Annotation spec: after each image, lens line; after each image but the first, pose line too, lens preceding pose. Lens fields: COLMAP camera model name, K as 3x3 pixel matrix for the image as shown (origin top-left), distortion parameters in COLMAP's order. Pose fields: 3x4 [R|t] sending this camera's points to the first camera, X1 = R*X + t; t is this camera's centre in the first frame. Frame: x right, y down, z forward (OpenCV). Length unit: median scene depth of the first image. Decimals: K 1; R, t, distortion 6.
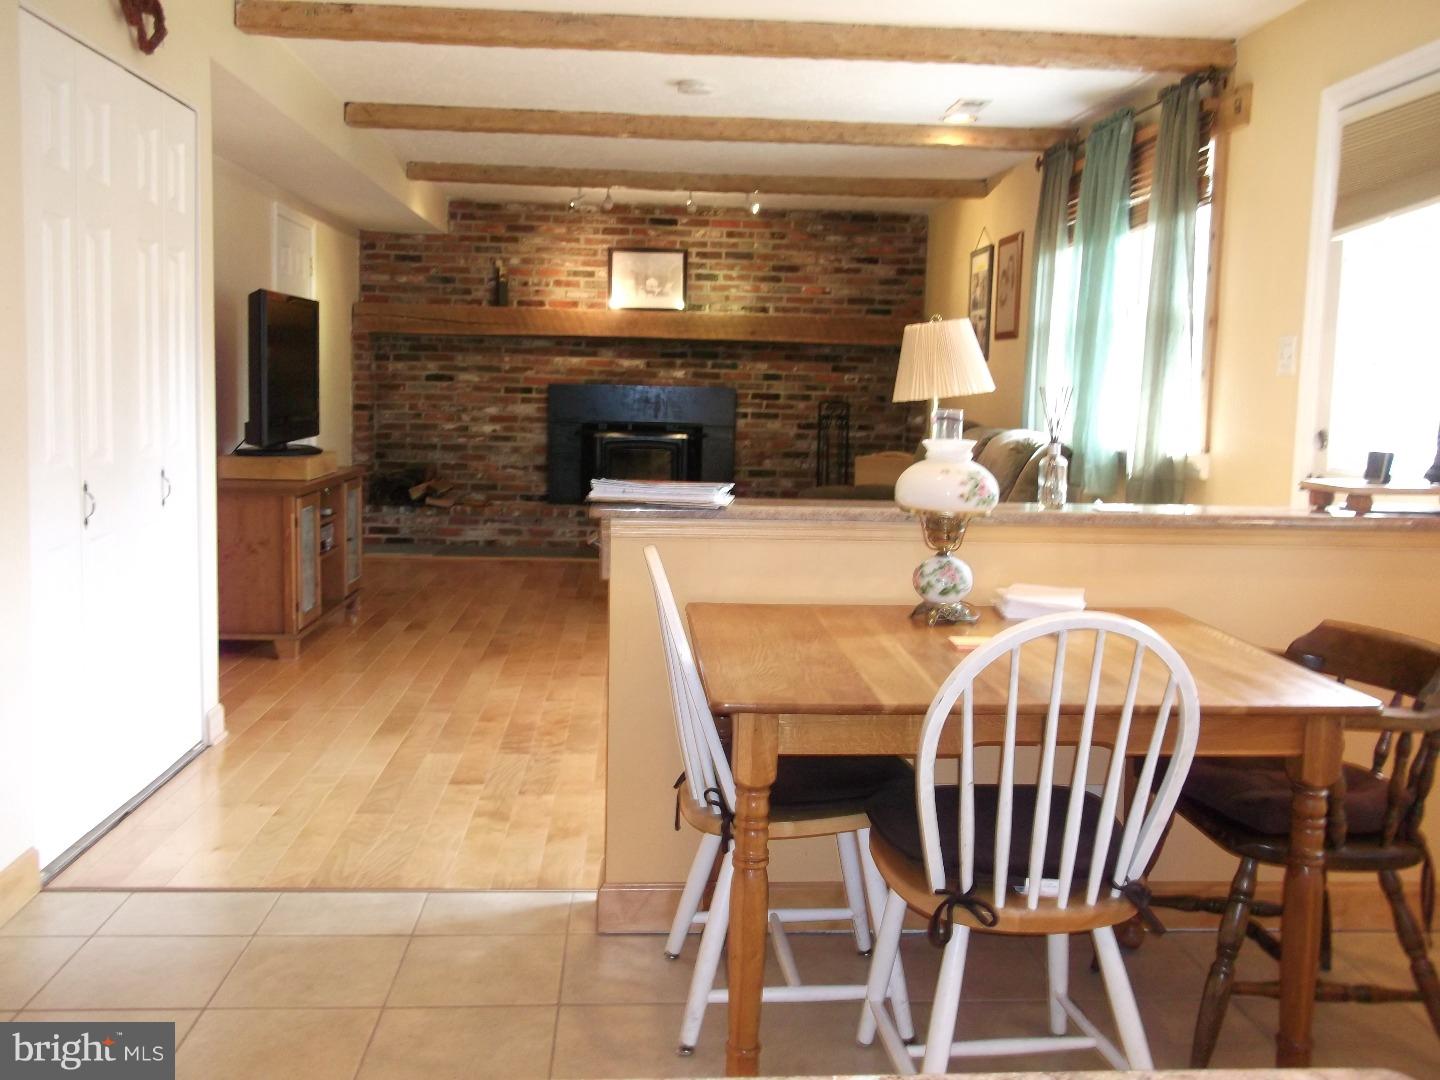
lens RADIAL K [[1378.4, 0, 719.2], [0, 1378.4, 541.3], [0, 0, 1]] dist [0.013248, 0.000000]
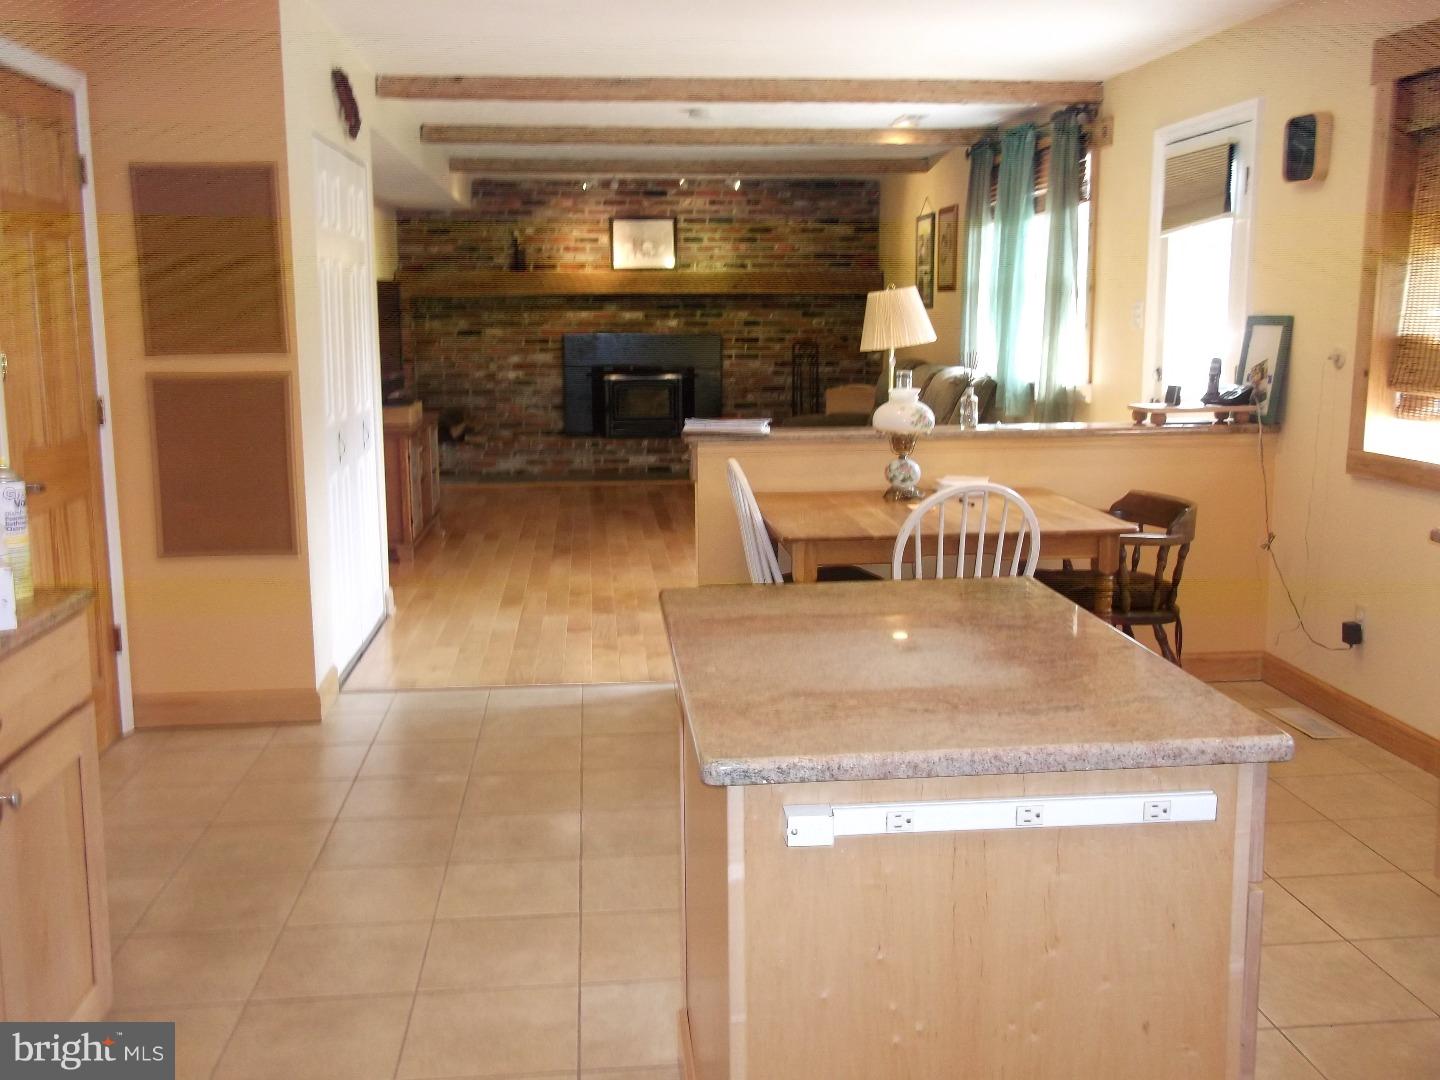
lens RADIAL K [[1378.4, 0, 714.6], [0, 1378.4, 535.8], [0, 0, 1]] dist [0.013248, 0.000000]
pose [[0.999009, -0.035744, 0.026509, -0.032775], [0.034429, 0.998229, 0.048506, 0.004131], [-0.028196, -0.047545, 0.998471, -0.194207]]
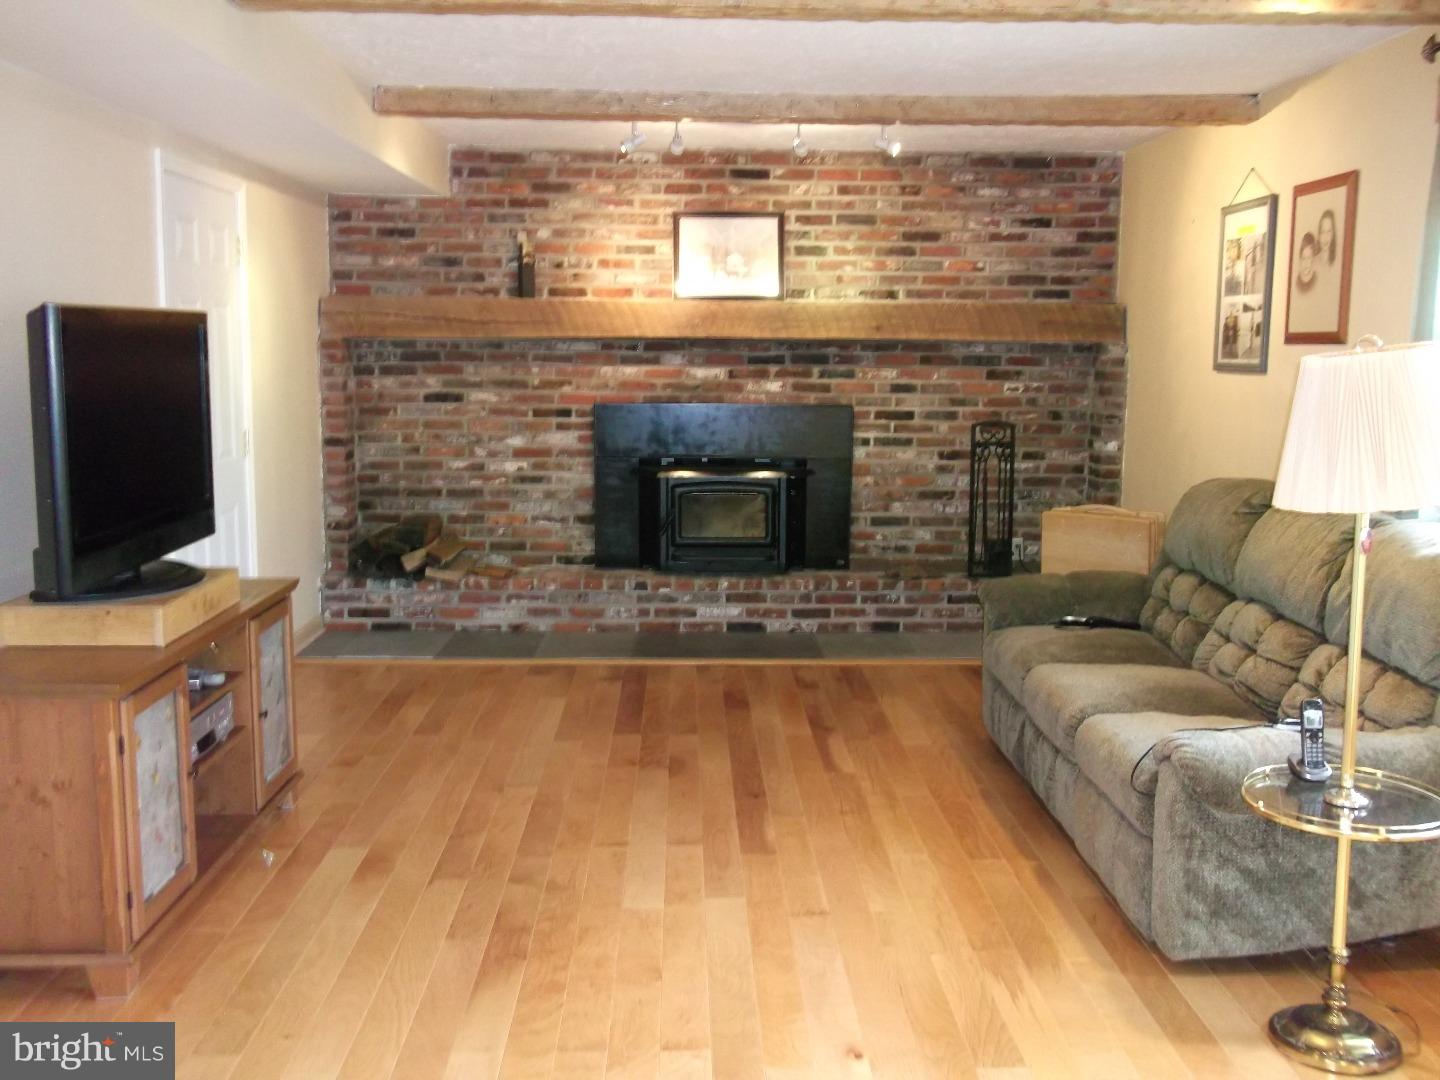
lens RADIAL K [[1378.4, 0, 727.9], [0, 1378.4, 539.9], [0, 0, 1]] dist [0.013248, 0.000000]
pose [[0.999484, -0.013845, -0.028977, -0.034968], [0.014558, 0.999593, 0.024544, -0.062099], [0.028625, -0.024953, 0.999279, 0.290886]]
